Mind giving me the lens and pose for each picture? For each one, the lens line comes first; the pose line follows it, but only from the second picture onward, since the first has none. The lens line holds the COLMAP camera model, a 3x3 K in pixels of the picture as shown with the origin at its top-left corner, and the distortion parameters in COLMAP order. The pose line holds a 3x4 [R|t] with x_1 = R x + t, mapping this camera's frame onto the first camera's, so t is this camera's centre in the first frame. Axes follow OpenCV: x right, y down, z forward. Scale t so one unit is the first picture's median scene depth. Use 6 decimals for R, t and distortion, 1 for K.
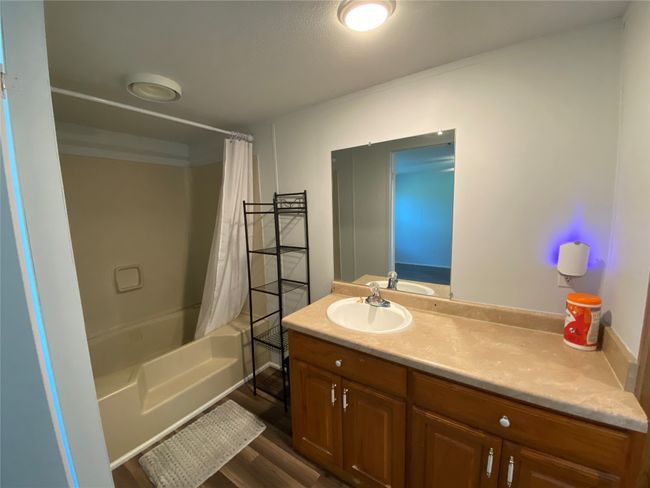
lens RADIAL K [[261.9, 0, 323.0], [0, 261.9, 242.2], [0, 0, 1]] dist [0.033109, -0.027528]
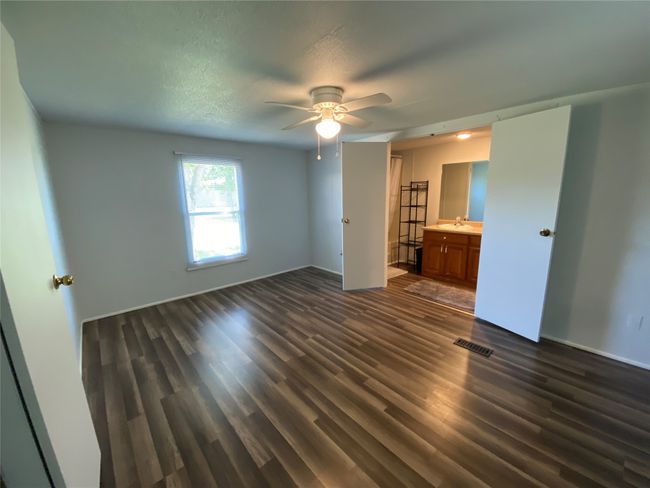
lens RADIAL K [[261.9, 0, 323.0], [0, 261.9, 242.2], [0, 0, 1]] dist [0.033109, -0.027528]
pose [[0.971427, 0.055375, -0.230789, -0.400432], [-0.039039, 0.996437, 0.074763, 0.211218], [0.234107, -0.063618, 0.970127, -1.529040]]
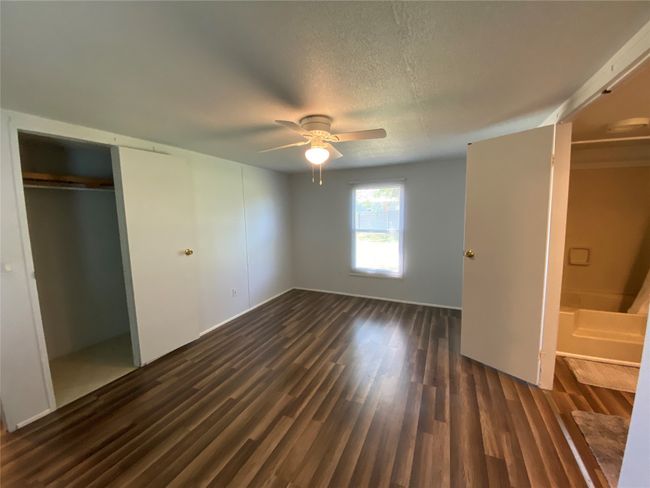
lens RADIAL K [[261.9, 0, 323.0], [0, 261.9, 242.2], [0, 0, 1]] dist [0.033109, -0.027528]
pose [[0.170209, 0.131159, -0.976640, 0.419462], [-0.107645, 0.987646, 0.113877, 0.069427], [0.979511, 0.085747, 0.182225, -0.645912]]
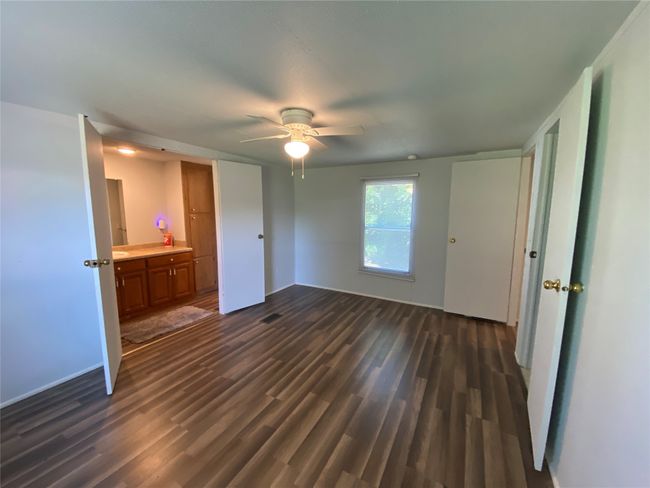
lens RADIAL K [[261.9, 0, 323.0], [0, 261.9, 242.2], [0, 0, 1]] dist [0.033109, -0.027528]
pose [[-0.108196, -0.091773, 0.989884, -1.701134], [0.122432, 0.986920, 0.104880, 0.115232], [-0.986562, 0.132541, -0.095545, -0.465914]]
